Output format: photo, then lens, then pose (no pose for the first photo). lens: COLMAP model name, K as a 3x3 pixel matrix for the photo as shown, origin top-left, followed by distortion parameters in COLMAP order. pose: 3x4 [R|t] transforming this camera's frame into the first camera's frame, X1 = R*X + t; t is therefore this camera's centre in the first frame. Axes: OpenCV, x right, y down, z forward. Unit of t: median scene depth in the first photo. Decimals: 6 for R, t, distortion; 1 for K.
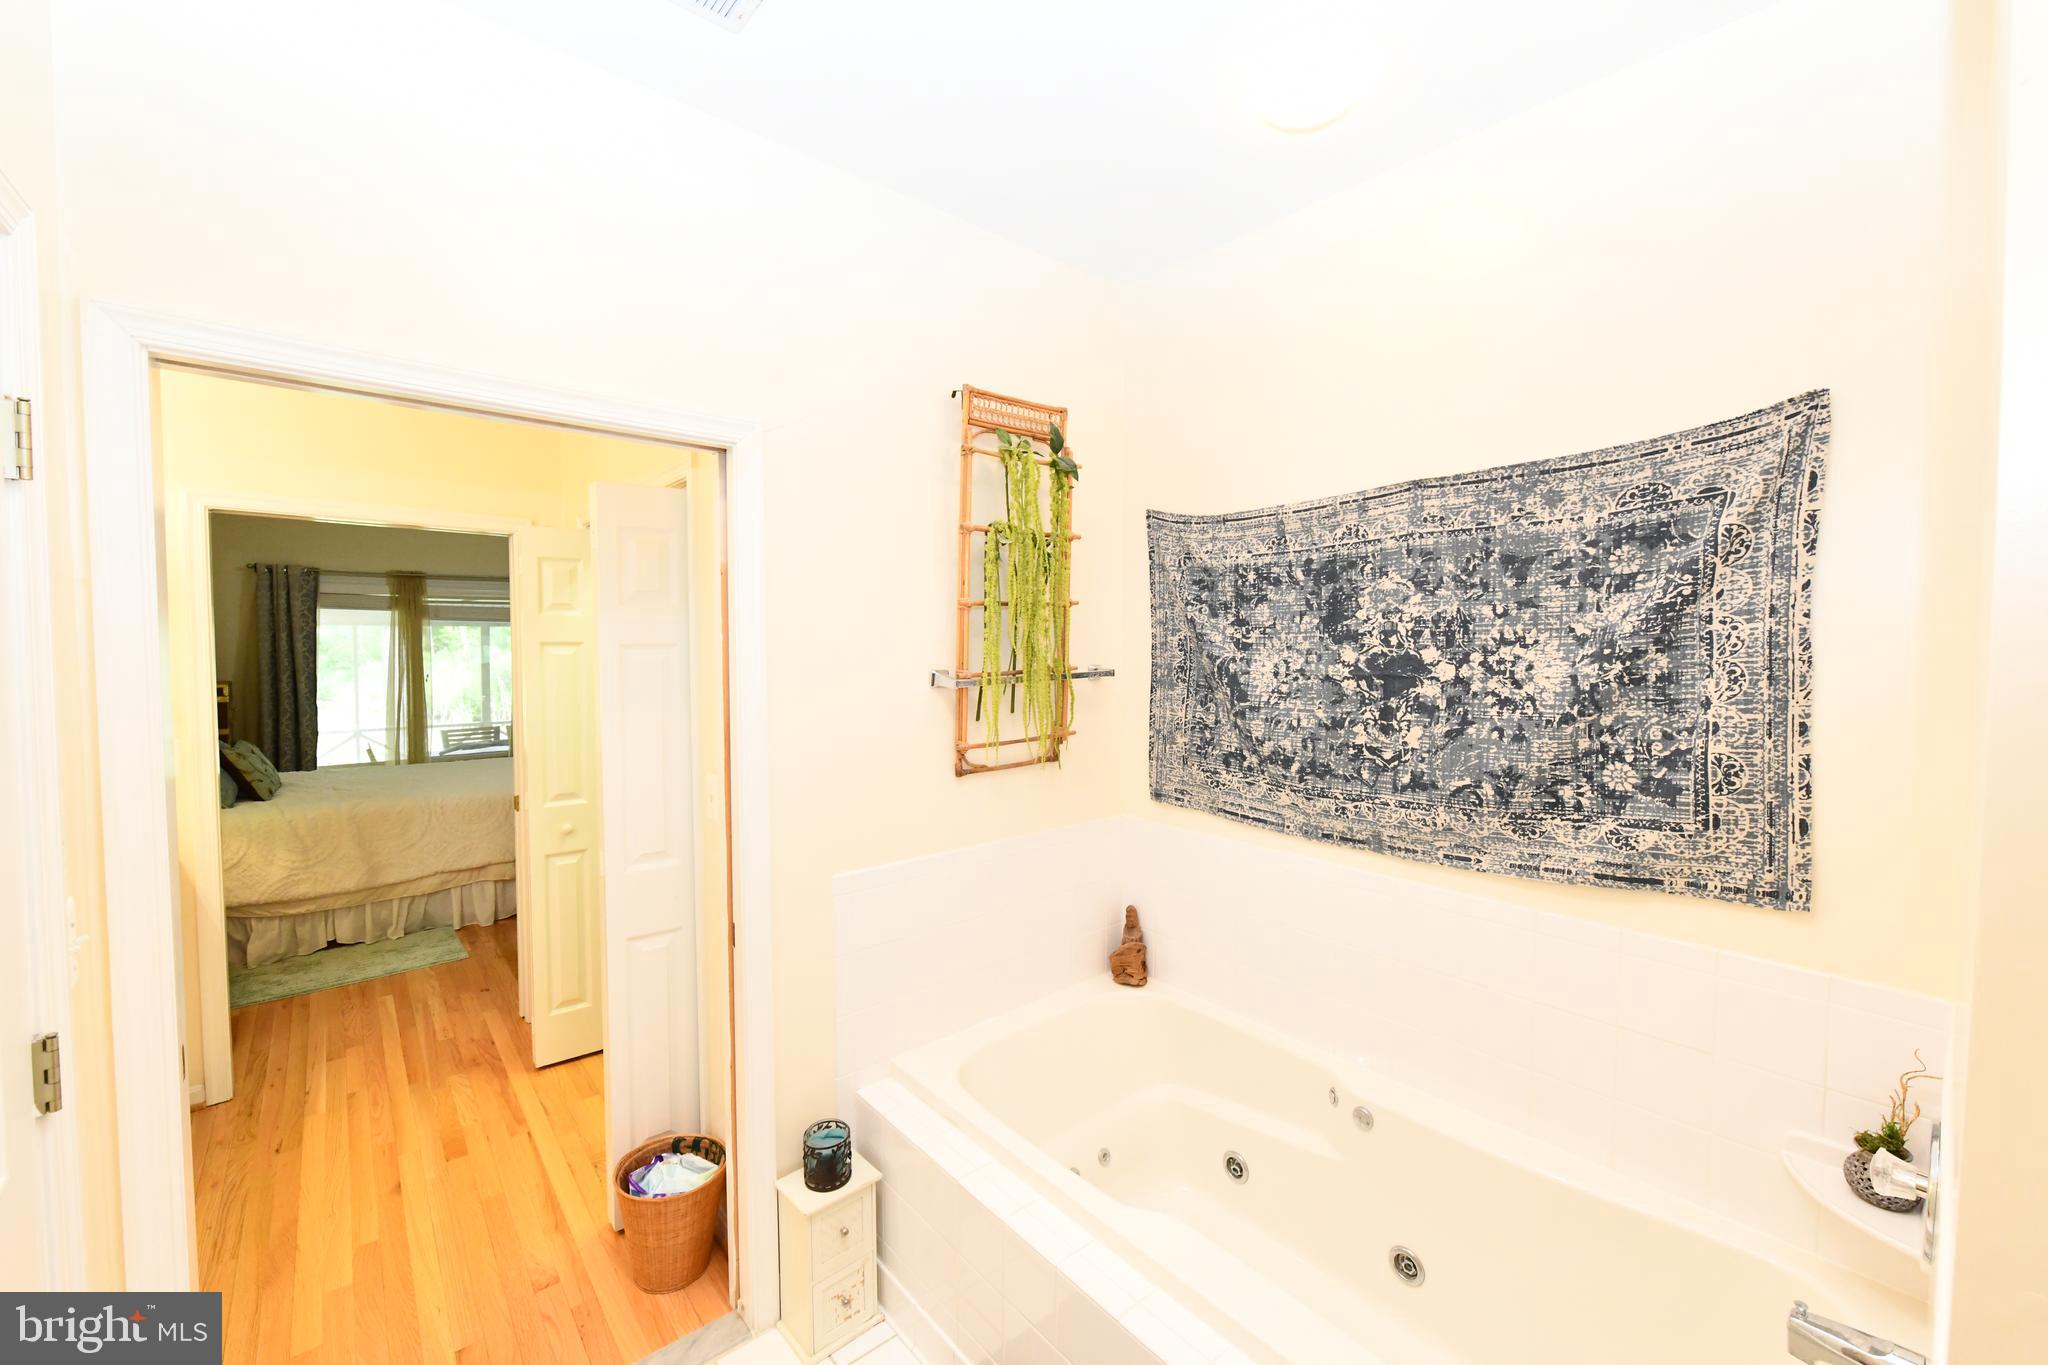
lens RADIAL K [[810.8, 0, 1023.7], [0, 810.8, 670.8], [0, 0, 1]] dist [-0.008422, -0.000007]
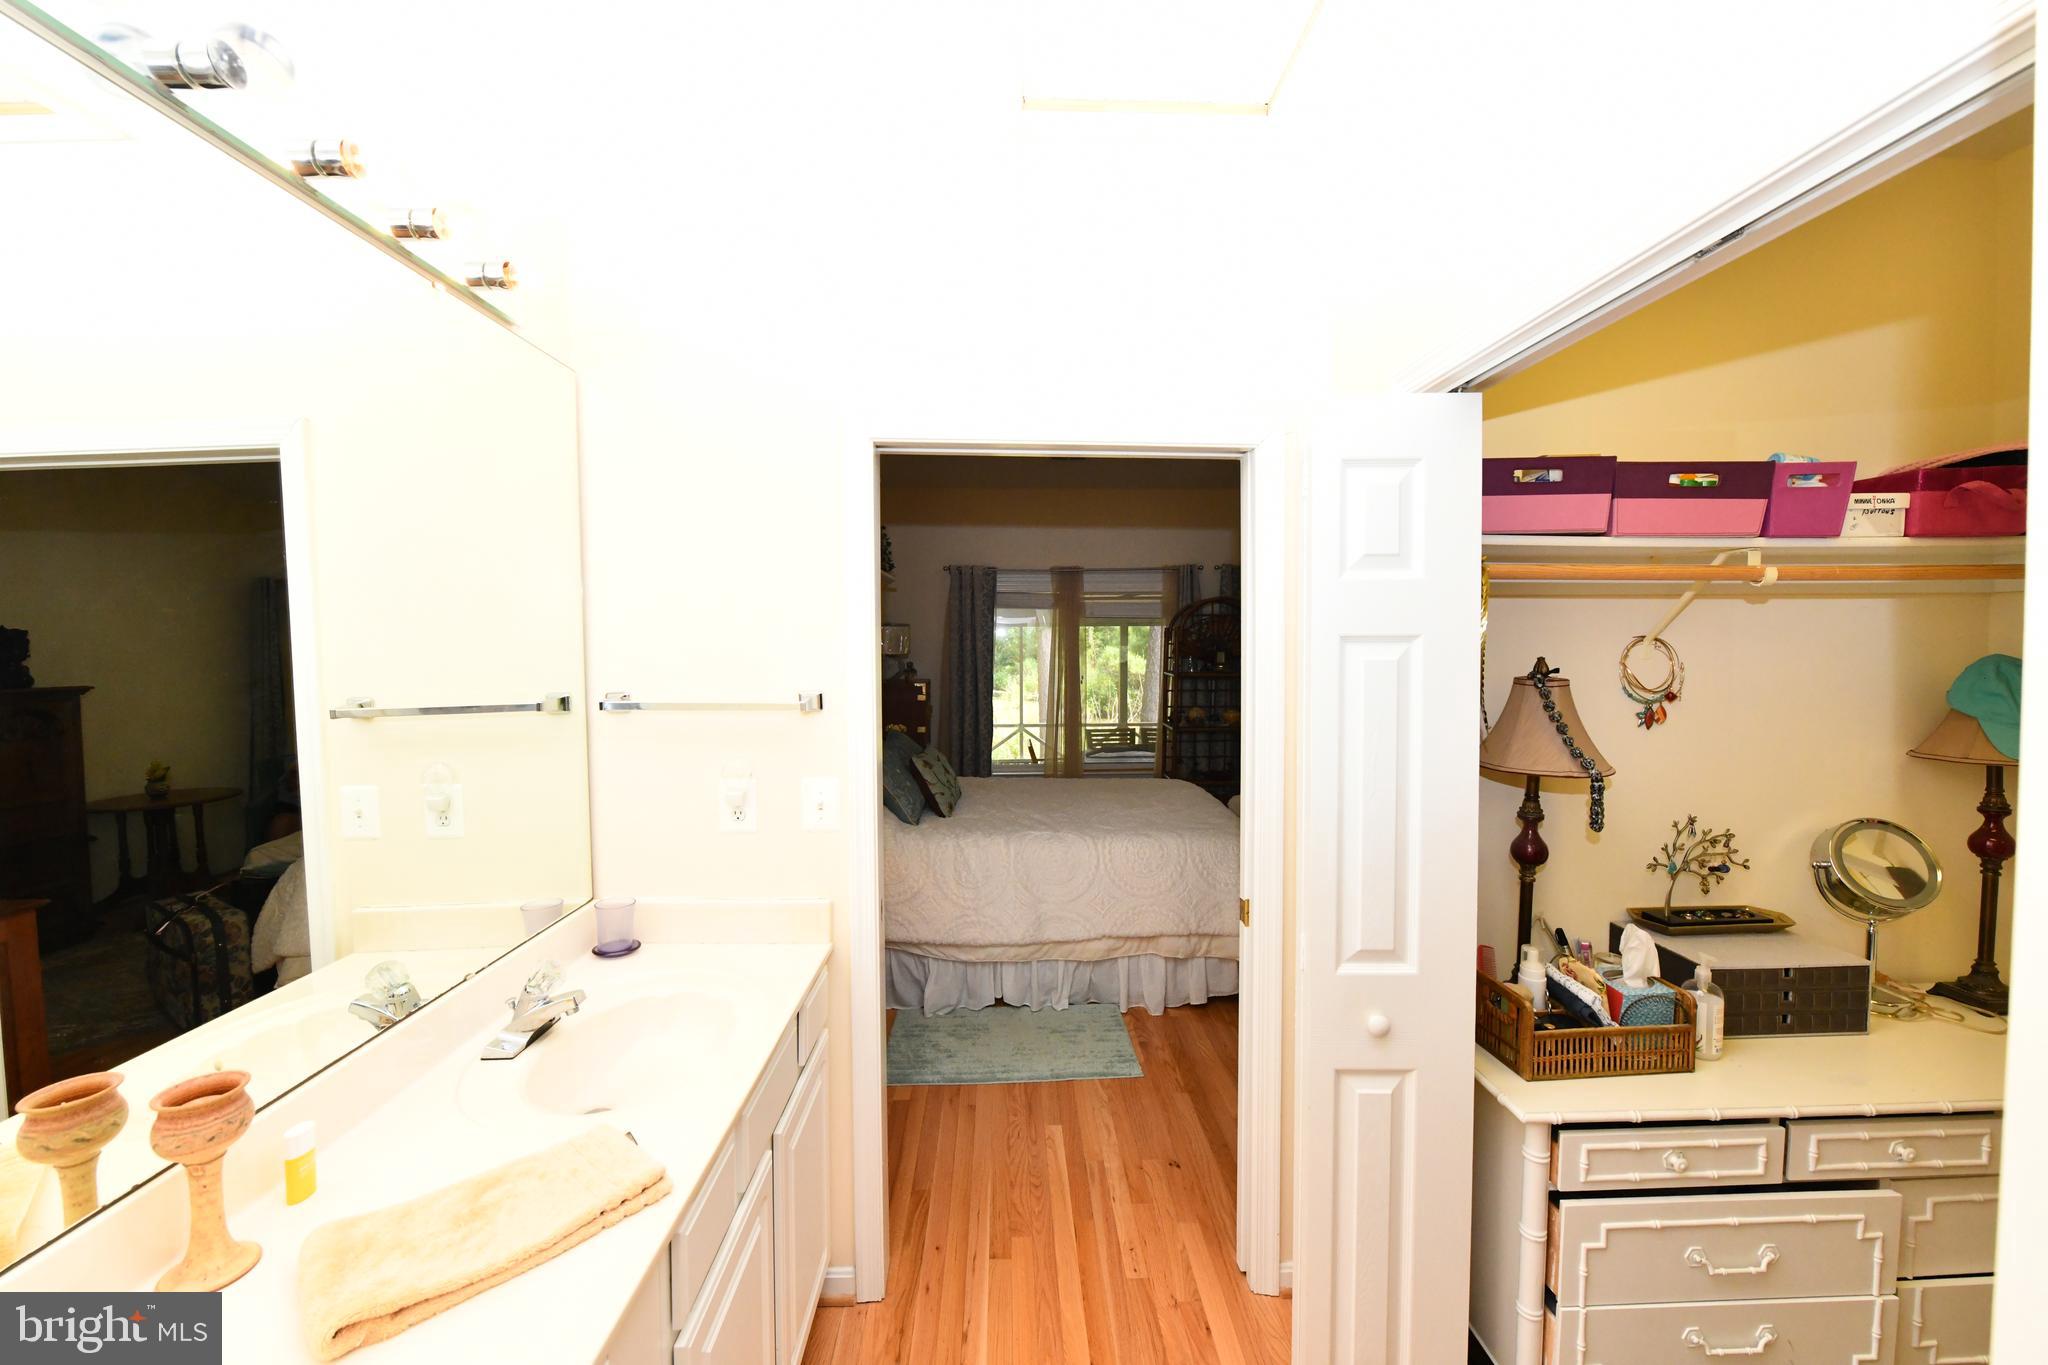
lens RADIAL K [[810.8, 0, 1023.7], [0, 810.8, 670.8], [0, 0, 1]] dist [-0.008422, -0.000007]
pose [[0.774908, 0.017625, -0.631828, -0.328420], [-0.018523, 0.999815, 0.005173, -0.009927], [0.631803, 0.007694, 0.775091, 0.377755]]
